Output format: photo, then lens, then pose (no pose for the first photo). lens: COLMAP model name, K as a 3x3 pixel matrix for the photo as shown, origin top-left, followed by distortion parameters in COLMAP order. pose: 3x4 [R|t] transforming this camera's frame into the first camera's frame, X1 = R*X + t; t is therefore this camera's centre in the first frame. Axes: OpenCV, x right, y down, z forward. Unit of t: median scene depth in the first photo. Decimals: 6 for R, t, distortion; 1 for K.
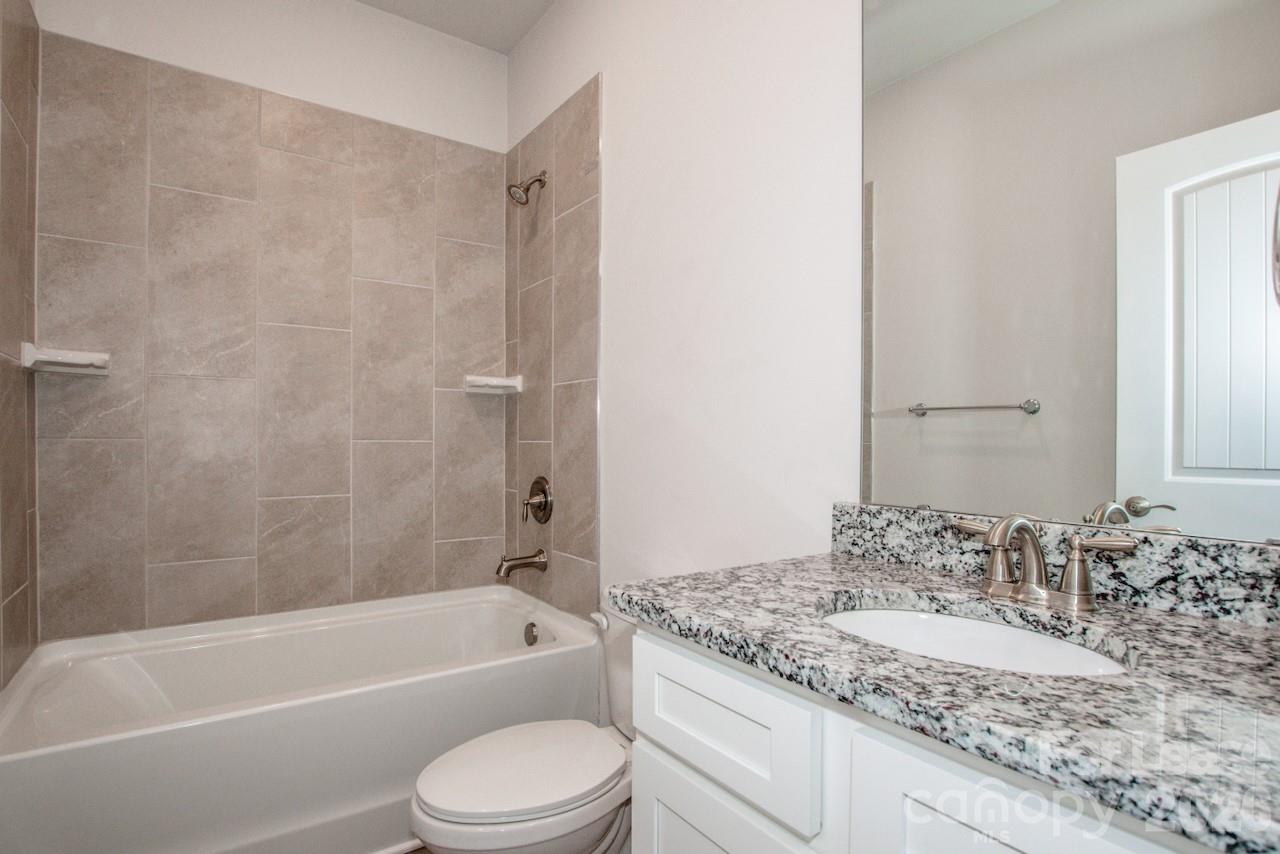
lens RADIAL K [[636.0, 0, 656.2], [0, 636.0, 429.4], [0, 0, 1]] dist [-0.025796, 0.000838]
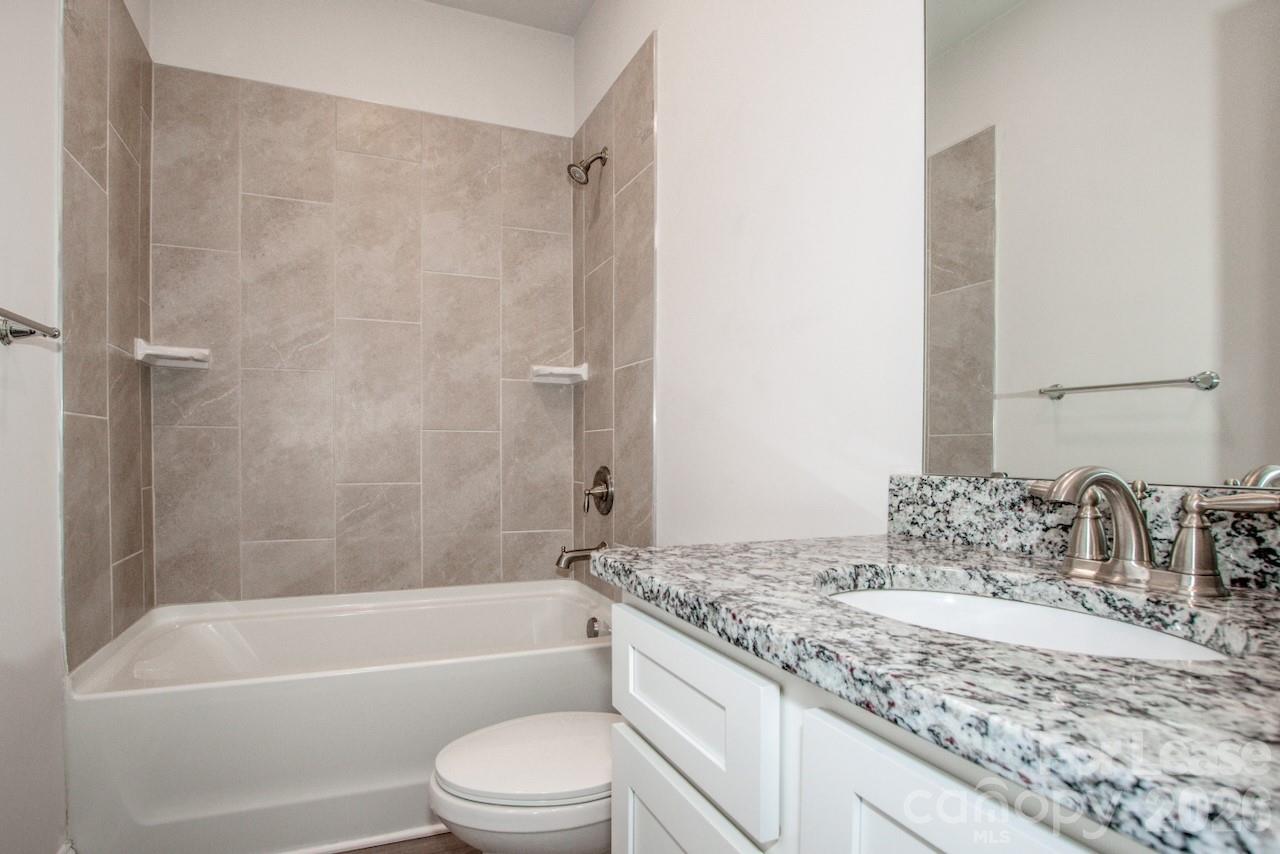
lens RADIAL K [[649.1, 0, 636.4], [0, 649.1, 458.6], [0, 0, 1]] dist [-0.027334, 0.001346]
pose [[0.970842, -0.004982, -0.239669, 0.117952], [0.007533, 0.999924, 0.009732, 0.061881], [0.239603, -0.011254, 0.970806, 0.071631]]
